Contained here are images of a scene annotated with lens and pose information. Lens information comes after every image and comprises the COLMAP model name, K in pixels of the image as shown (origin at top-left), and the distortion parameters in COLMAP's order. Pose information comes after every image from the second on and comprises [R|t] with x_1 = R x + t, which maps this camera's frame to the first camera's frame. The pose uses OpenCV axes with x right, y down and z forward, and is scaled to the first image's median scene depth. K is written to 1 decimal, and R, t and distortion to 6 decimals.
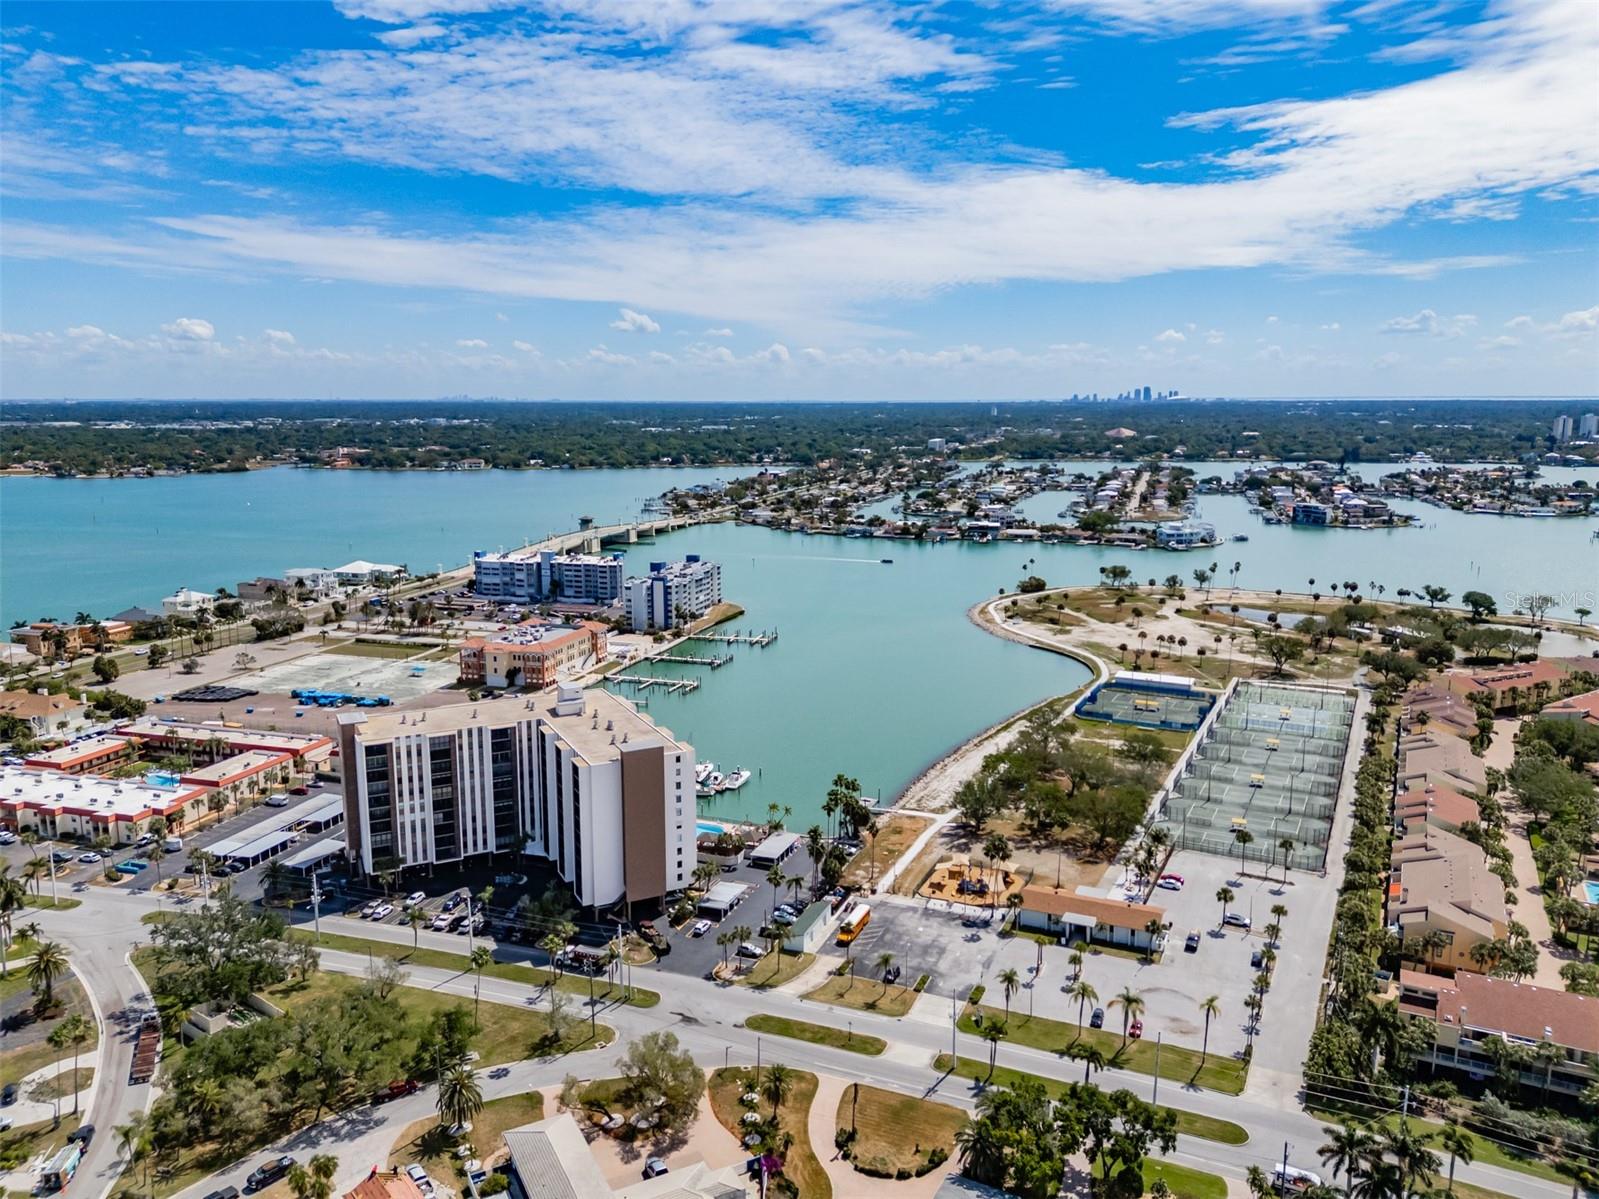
lens RADIAL K [[1141.9, 0, 805.1], [0, 1141.9, 598.3], [0, 0, 1]] dist [0.081050, -0.033824]
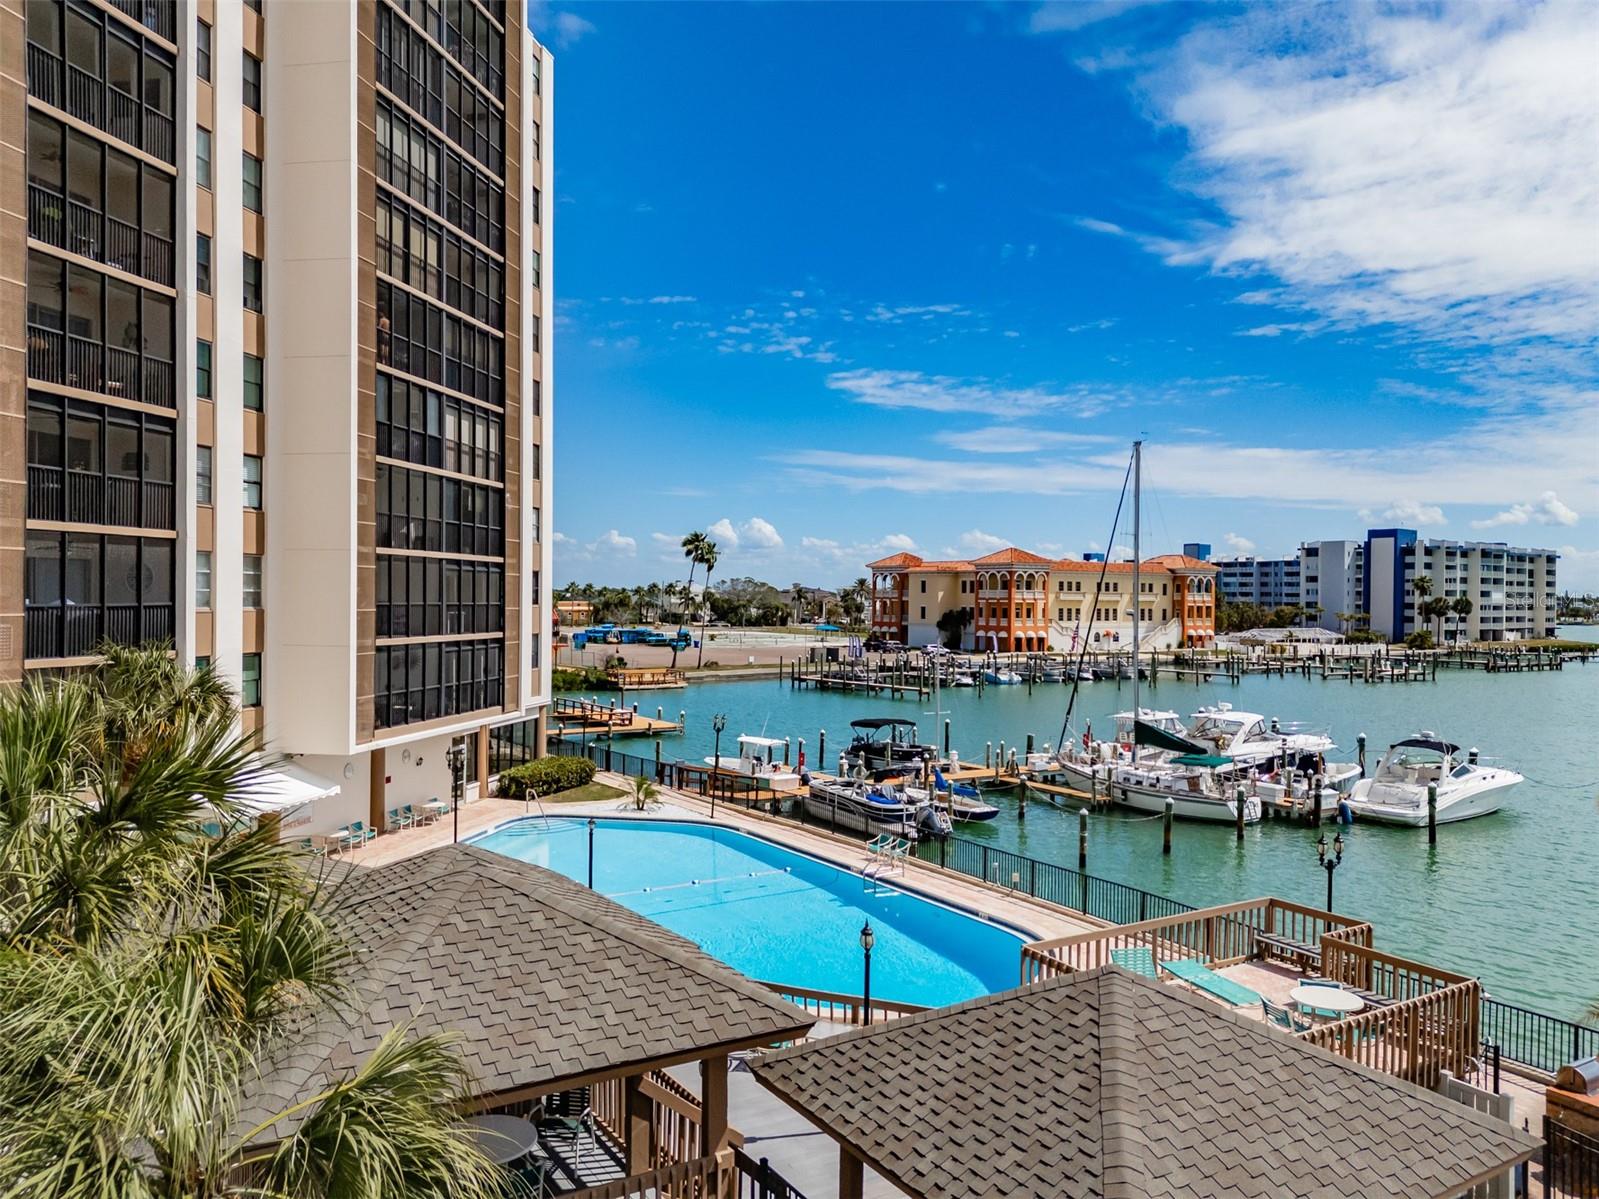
lens RADIAL K [[1175.7, 0, 794.1], [0, 1175.7, 605.2], [0, 0, 1]] dist [0.106091, -0.147522]
pose [[0.784126, 0.013454, -0.620456, -0.019215], [-0.116255, 0.985251, -0.125557, 0.125280], [0.609616, 0.170584, 0.774125, 0.608682]]
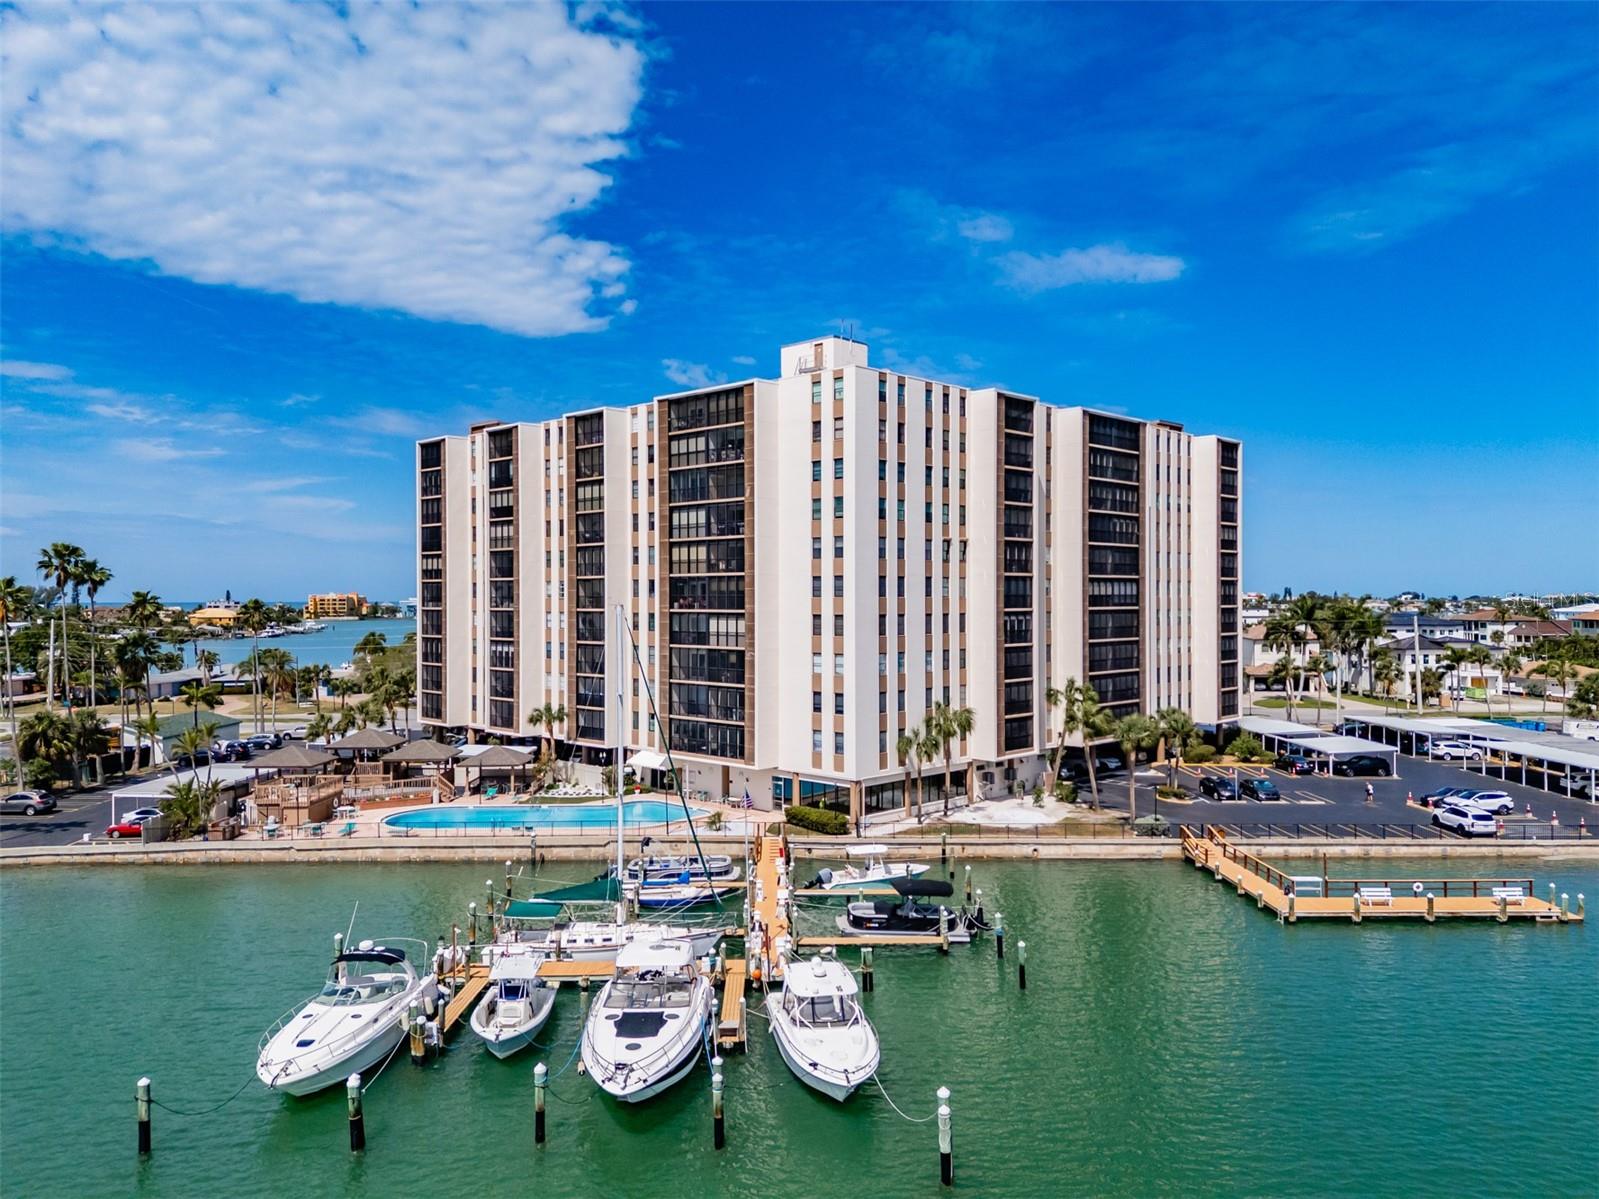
lens RADIAL K [[1158.0, 0, 798.8], [0, 1158.0, 600.2], [0, 0, 1]] dist [0.109597, -0.141443]
pose [[-0.942715, 0.005546, -0.333554, -0.046397], [-0.051530, 0.985441, 0.162022, 0.061976], [0.329596, 0.169929, -0.928704, 0.866259]]
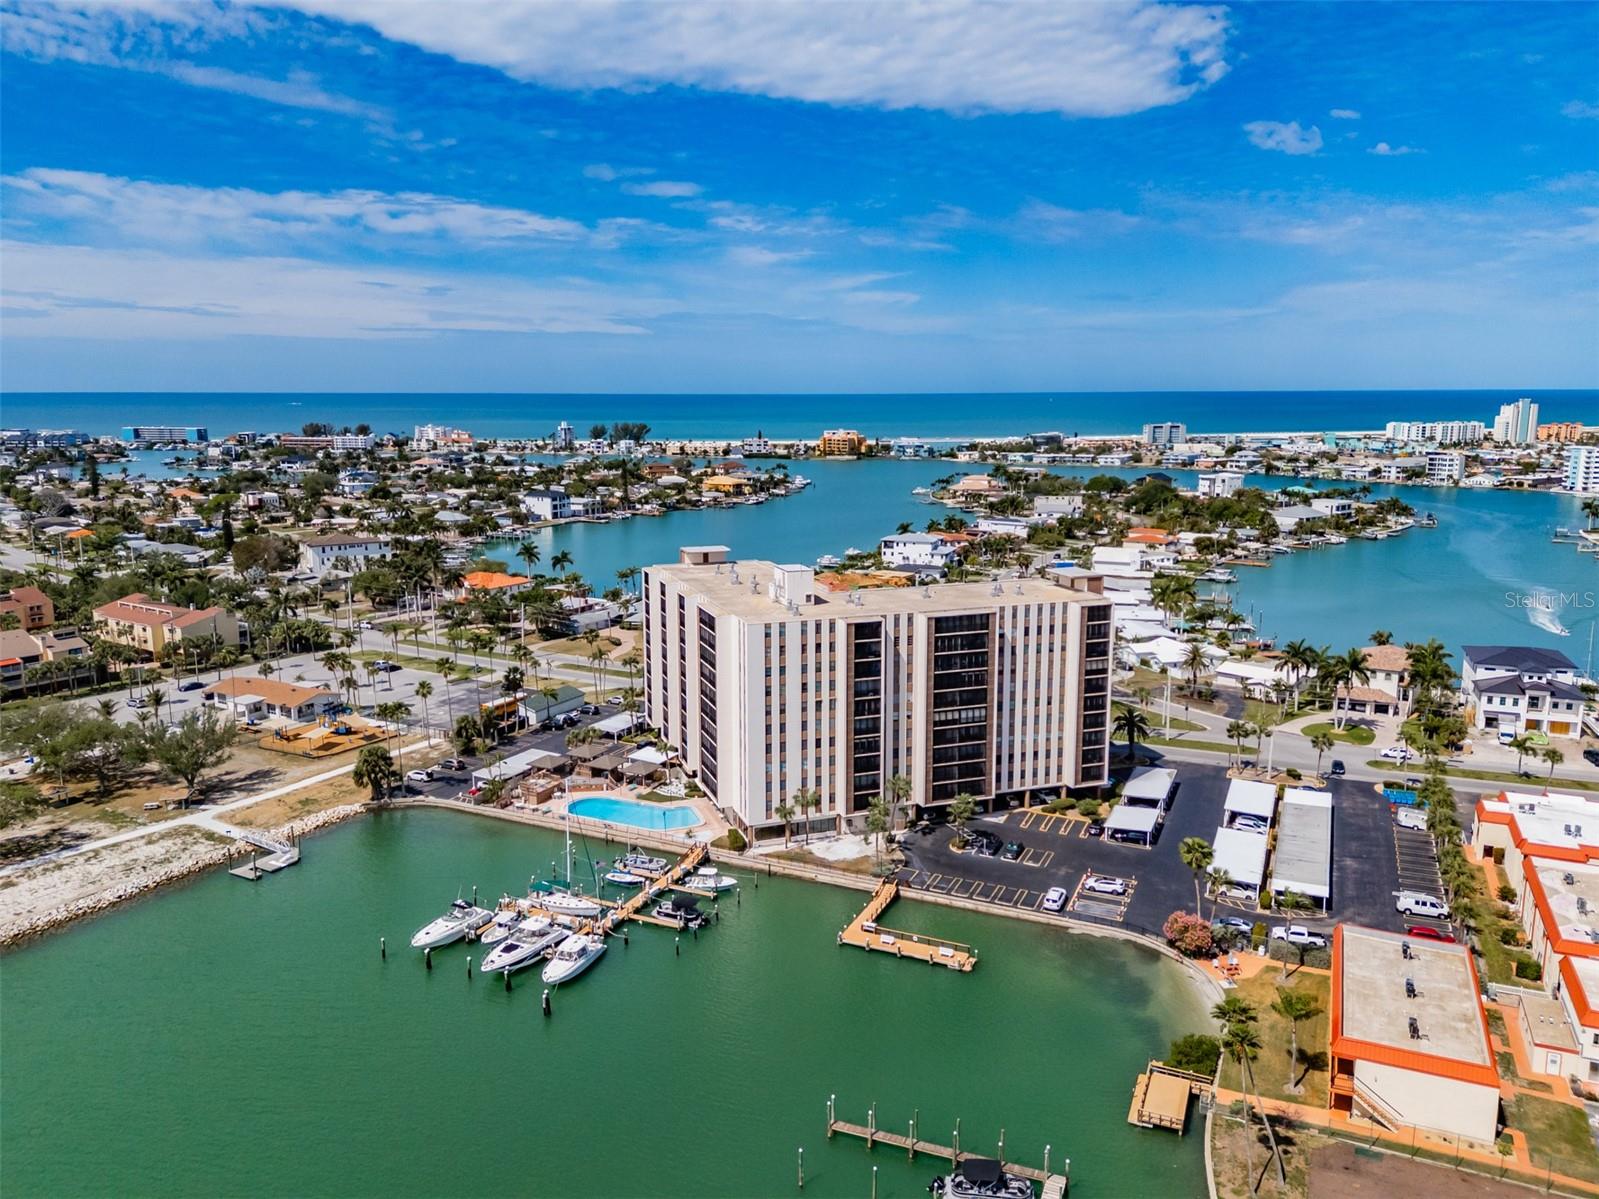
lens RADIAL K [[1154.6, 0, 798.7], [0, 1154.6, 591.2], [0, 0, 1]] dist [0.103147, -0.118191]
pose [[-0.993280, -0.014280, 0.114848, -0.180560], [0.024905, 0.942733, 0.332616, -0.081876], [-0.113021, 0.333241, -0.936043, 1.032765]]
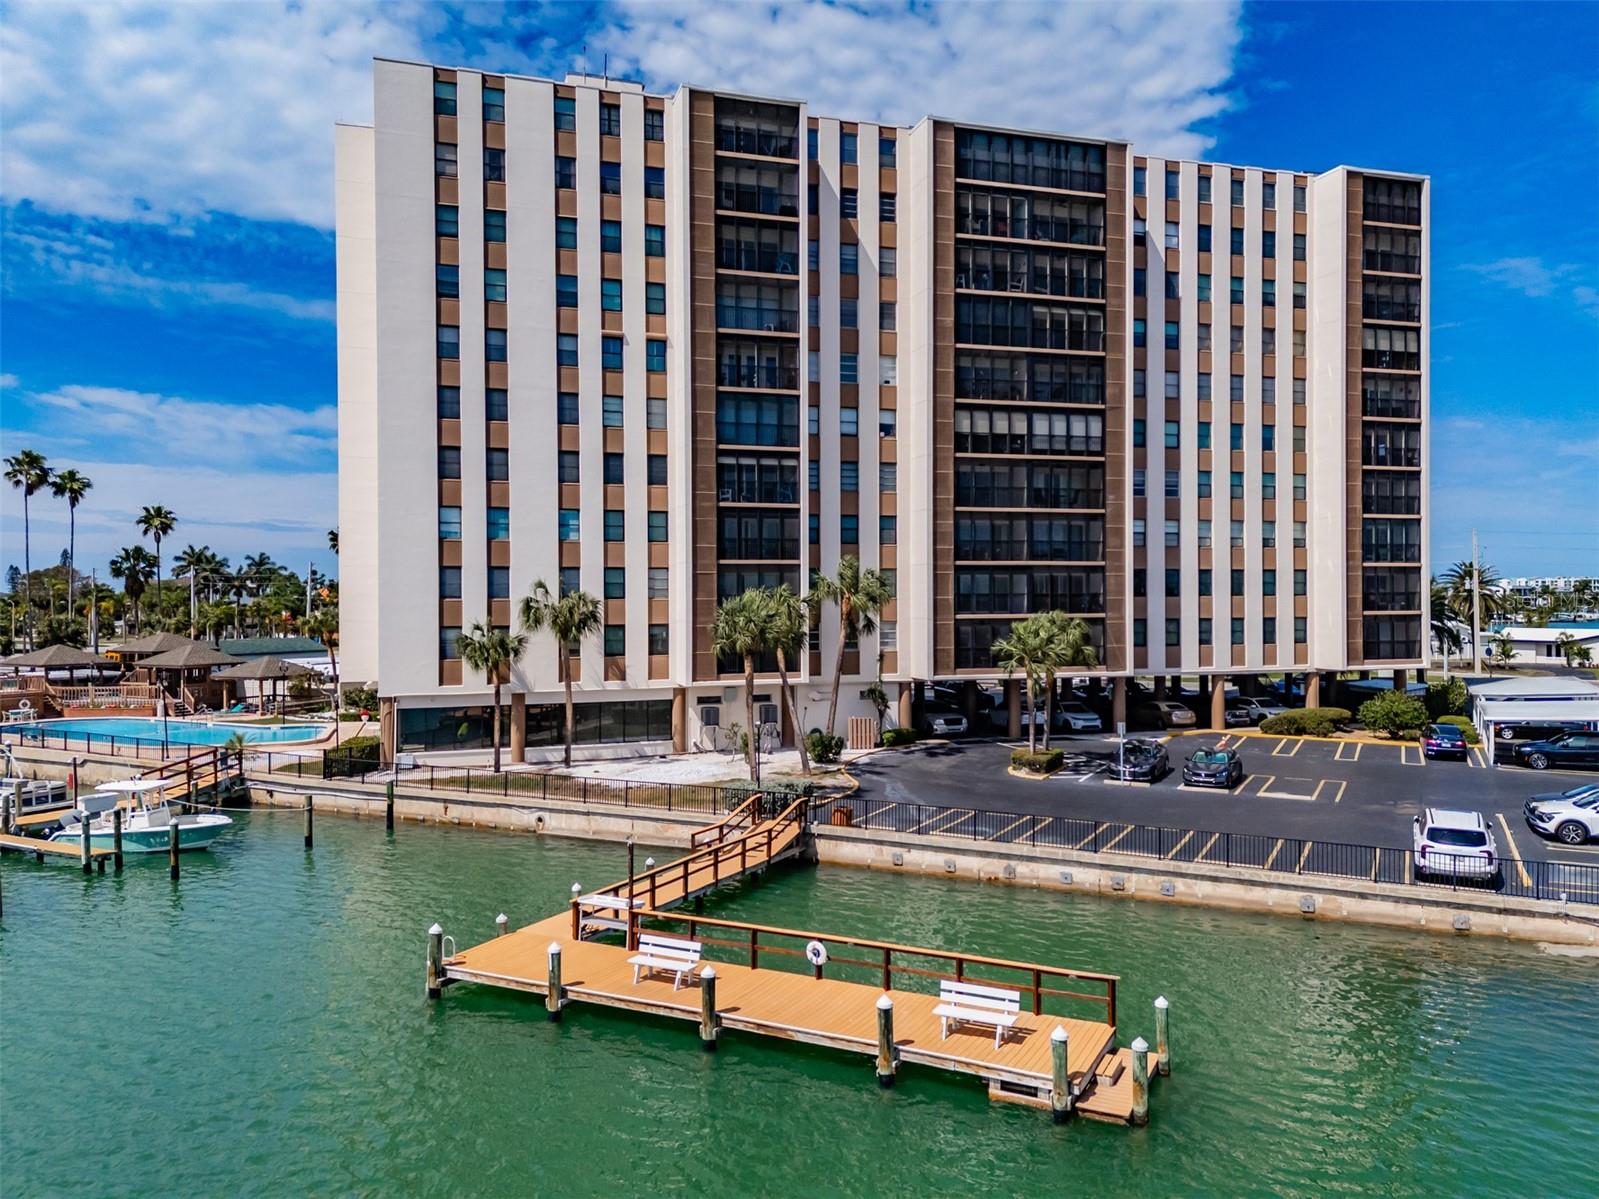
lens RADIAL K [[1173.6, 0, 801.8], [0, 1173.6, 606.5], [0, 0, 1]] dist [0.073767, -0.100348]
pose [[-0.986588, 0.006901, 0.163085, -0.186435], [0.035499, 0.984264, 0.173101, 0.091961], [-0.159324, 0.176568, -0.971308, 0.811513]]
